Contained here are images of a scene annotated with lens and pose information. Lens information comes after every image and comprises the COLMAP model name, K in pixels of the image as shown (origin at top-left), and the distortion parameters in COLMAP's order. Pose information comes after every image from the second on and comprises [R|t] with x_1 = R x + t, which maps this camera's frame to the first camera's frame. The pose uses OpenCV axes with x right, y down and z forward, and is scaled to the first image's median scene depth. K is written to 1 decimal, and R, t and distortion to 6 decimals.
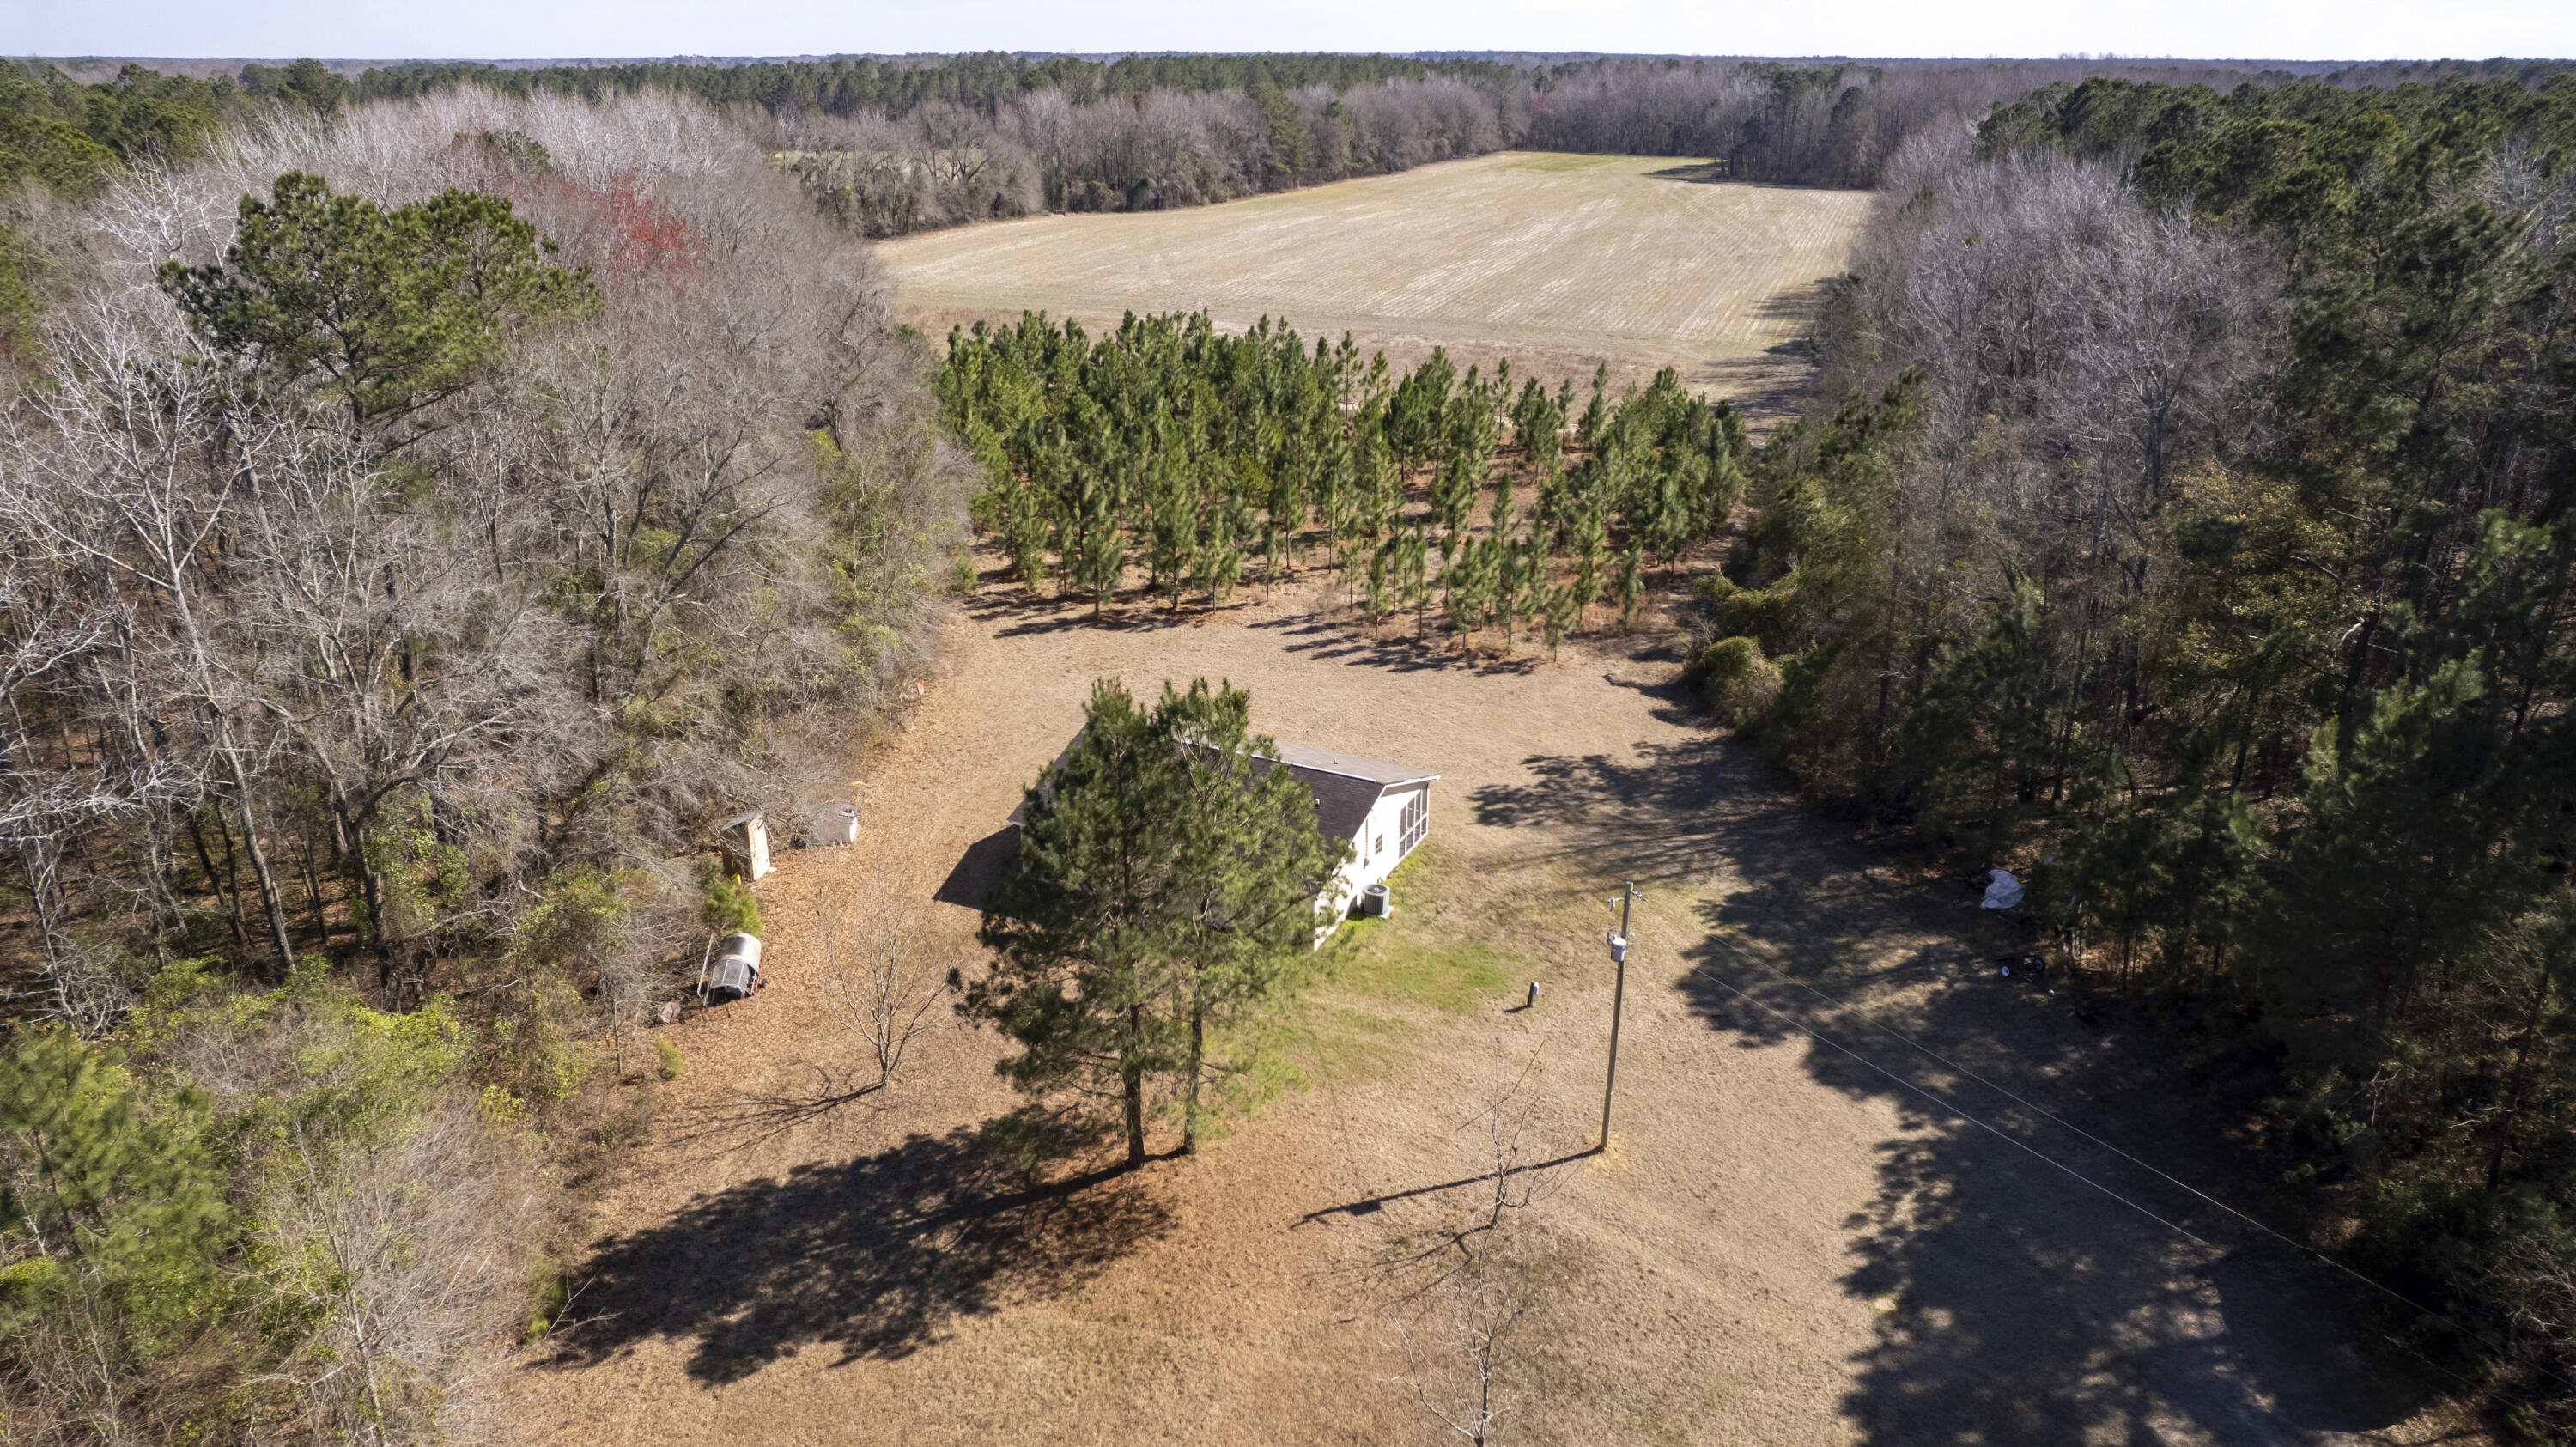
lens RADIAL K [[1644.6, 0, 1304.9], [0, 1644.6, 738.8], [0, 0, 1]] dist [-0.063070, 0.044904]
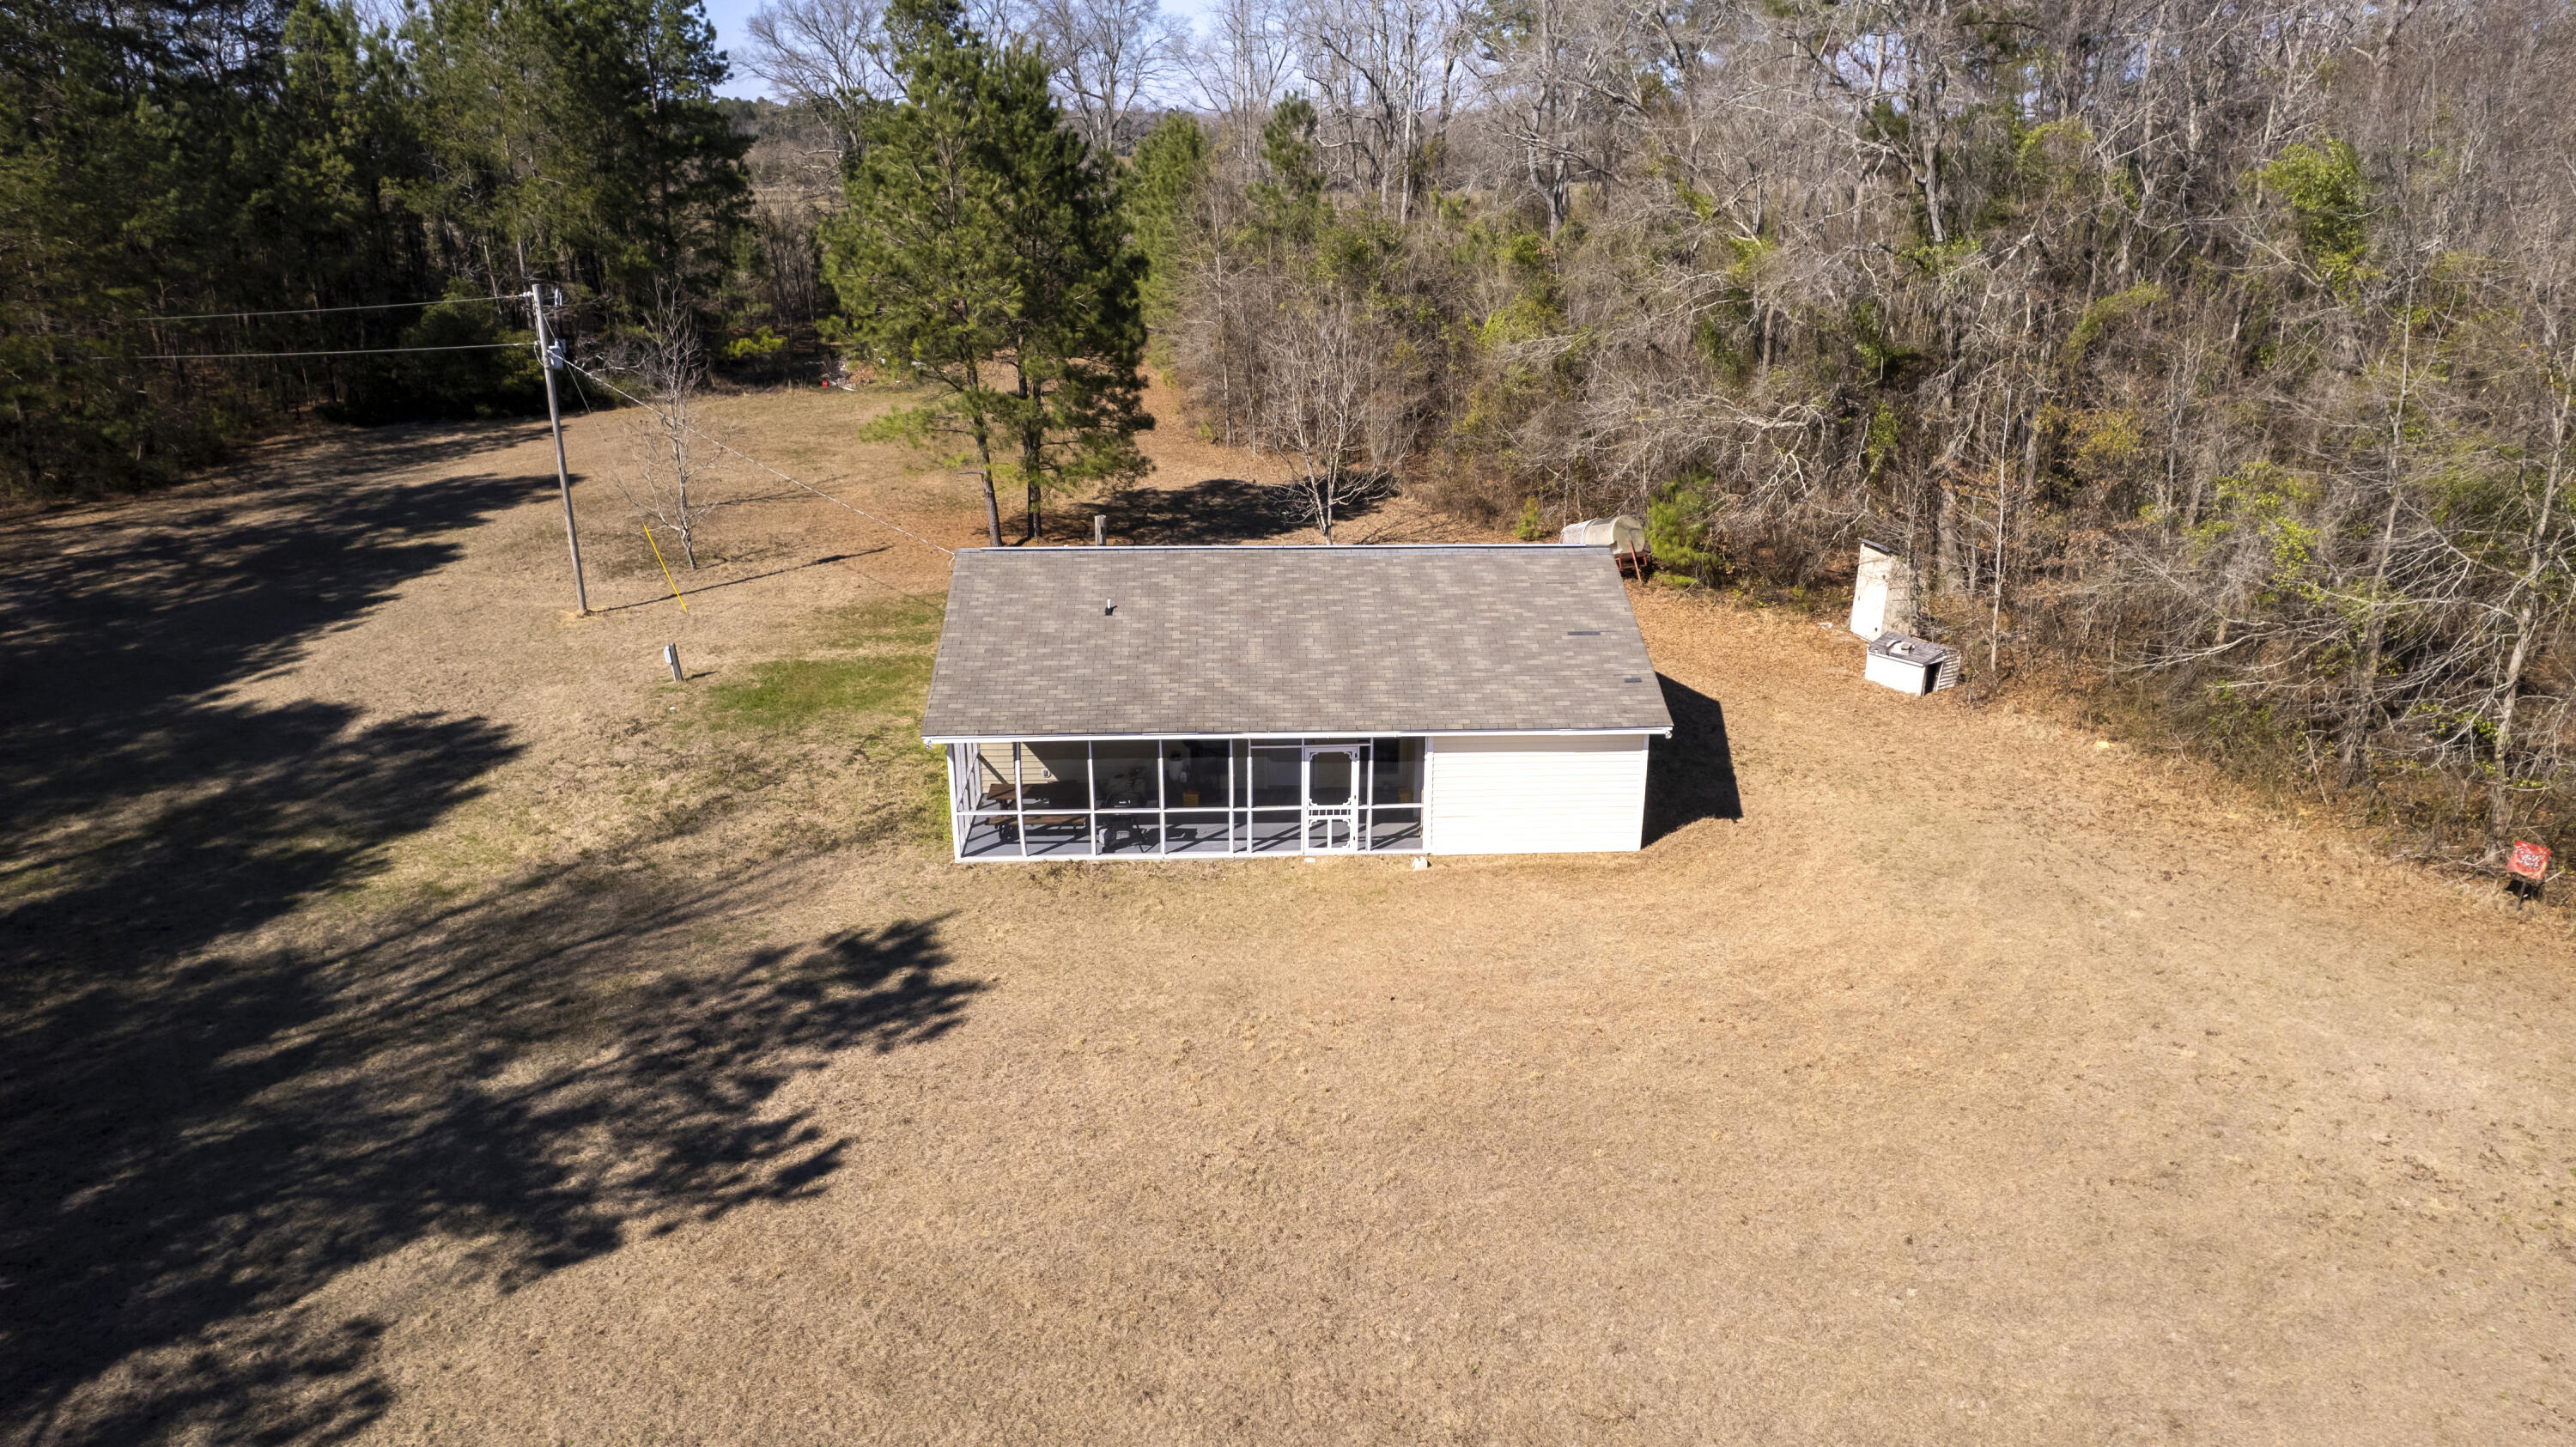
lens RADIAL K [[1644.6, 0, 1294.9], [0, 1644.6, 718.4], [0, 0, 1]] dist [-0.063070, 0.044904]
pose [[-0.893362, 0.144942, -0.425318, 0.182477], [-0.175677, 0.758539, 0.627500, -0.242822], [0.413572, 0.635303, -0.652187, 1.239470]]
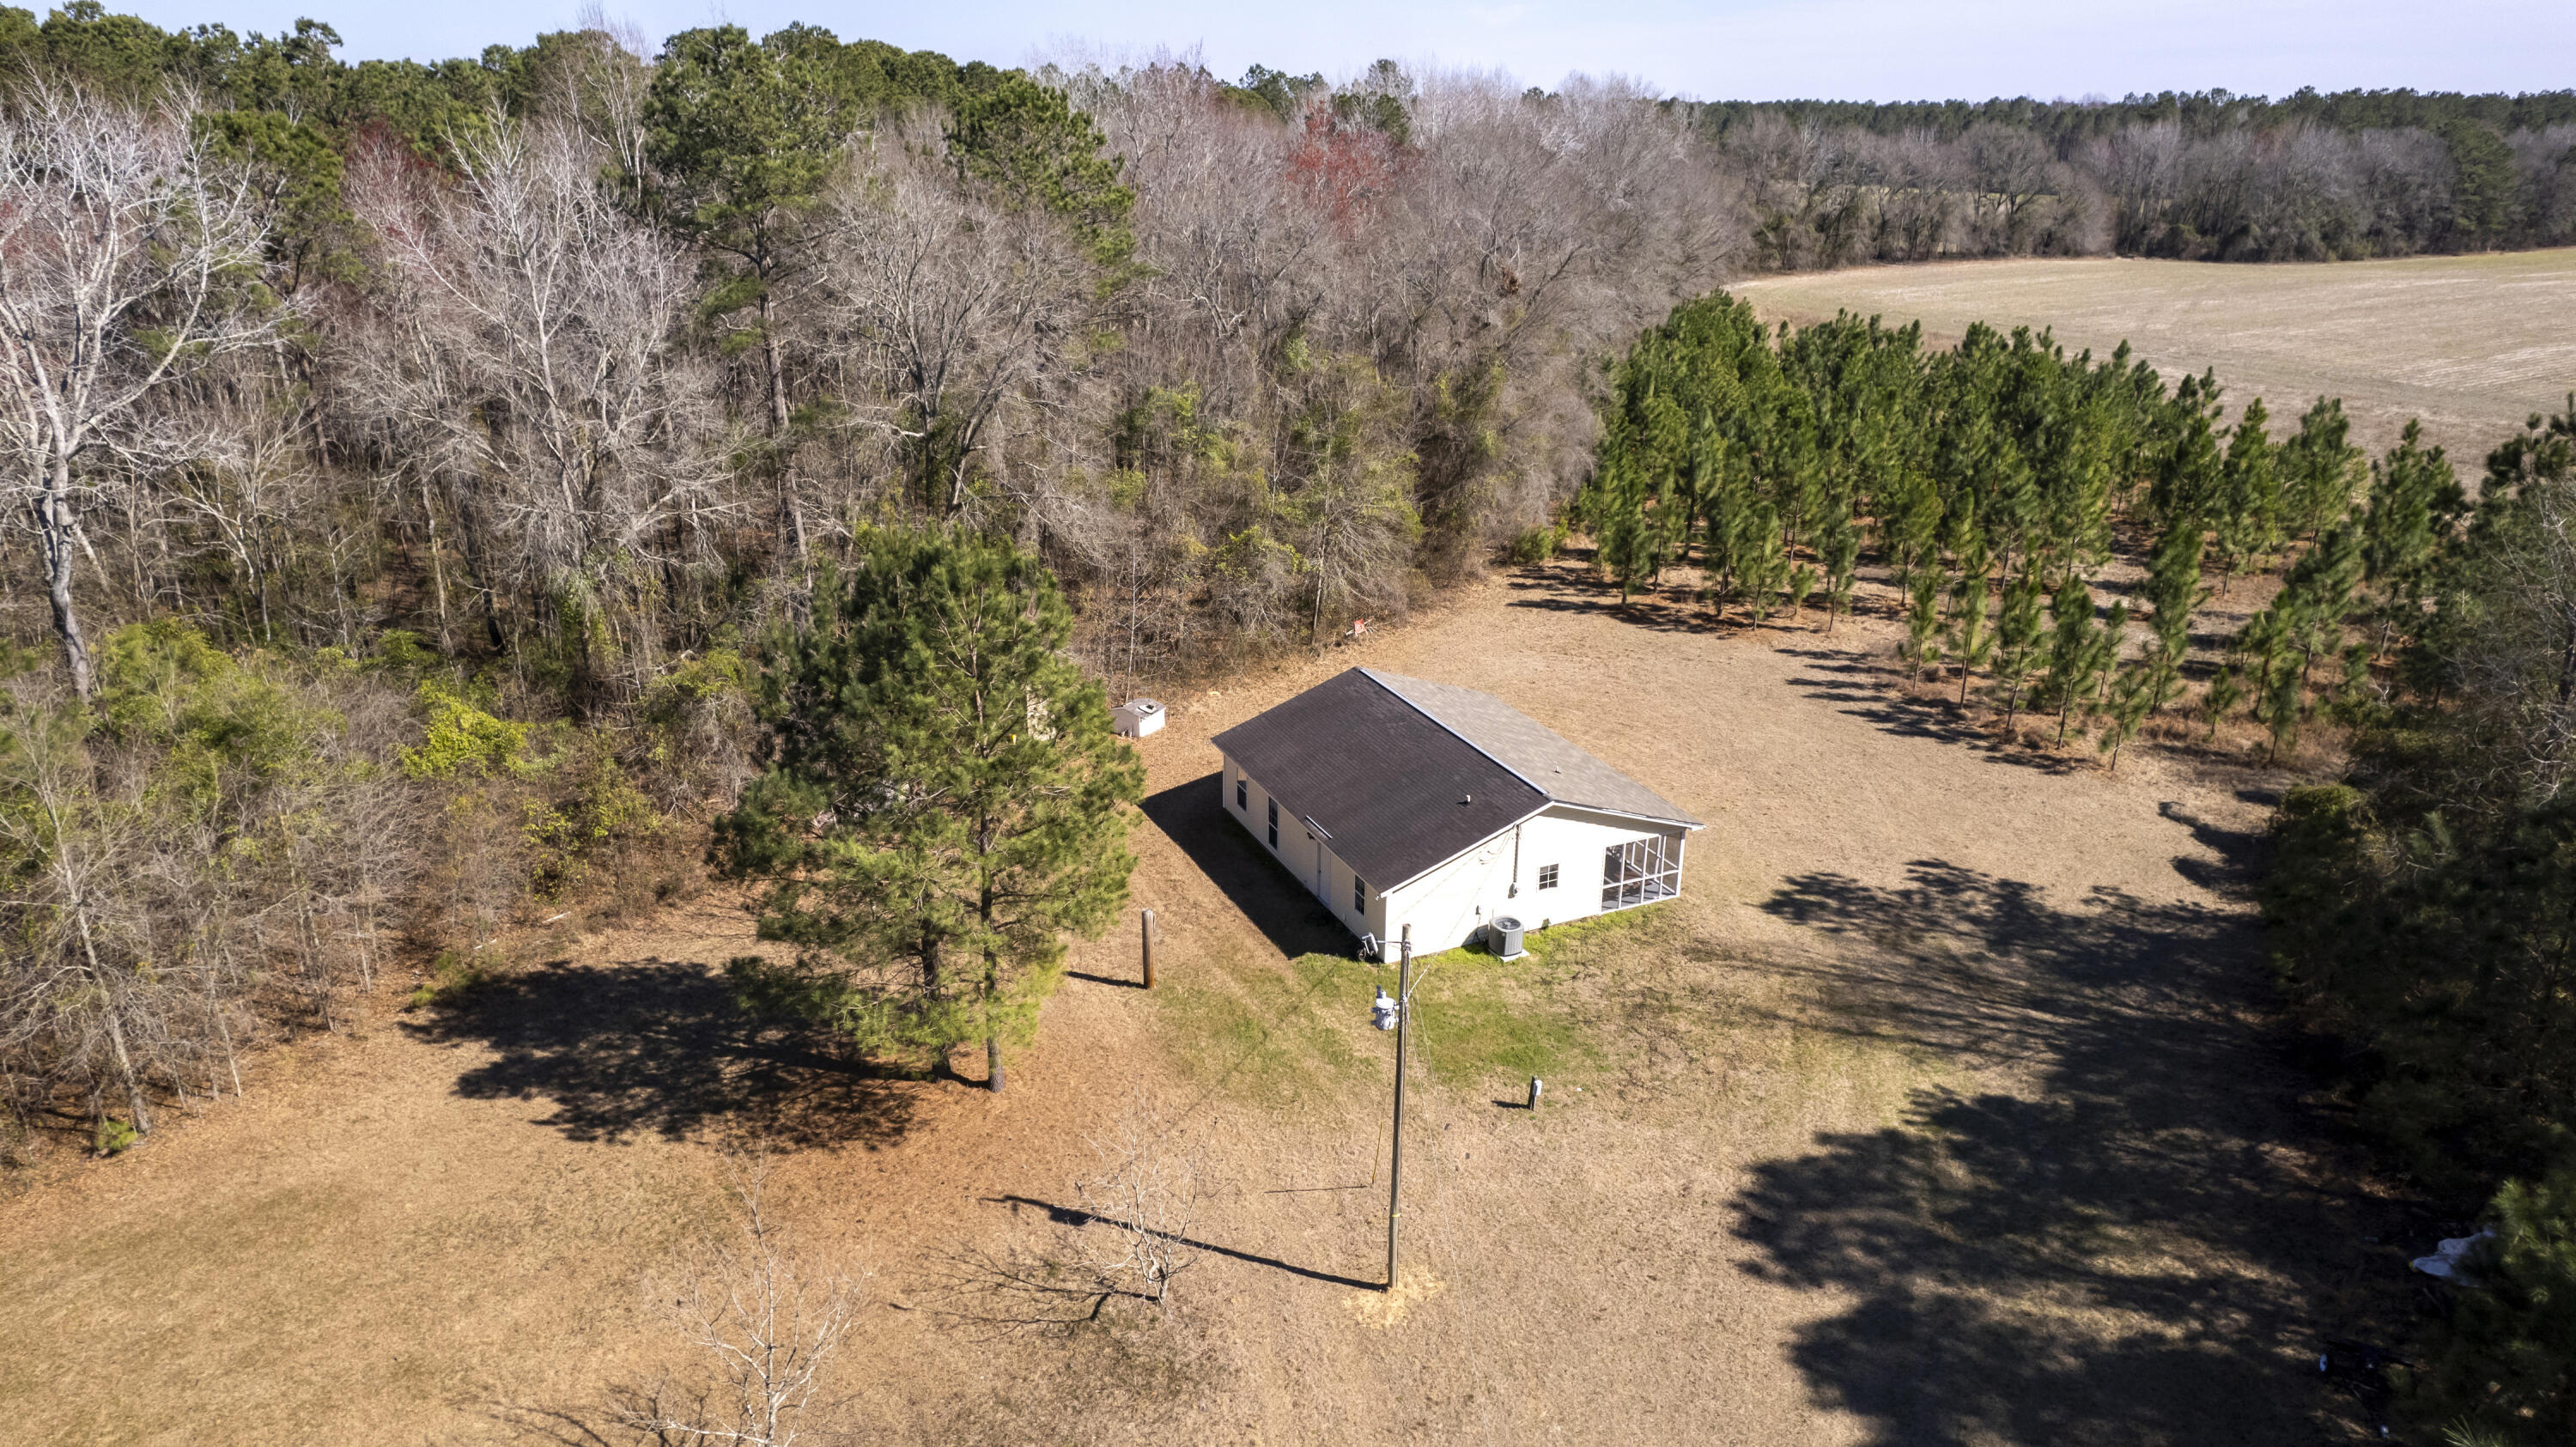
lens RADIAL K [[1644.6, 0, 1294.3], [0, 1644.6, 744.7], [0, 0, 1]] dist [-0.063070, 0.044904]
pose [[0.775506, 0.231674, -0.587297, 0.360169], [-0.246538, 0.967507, 0.056112, -0.010529], [0.581214, 0.101276, 0.807424, 0.248635]]
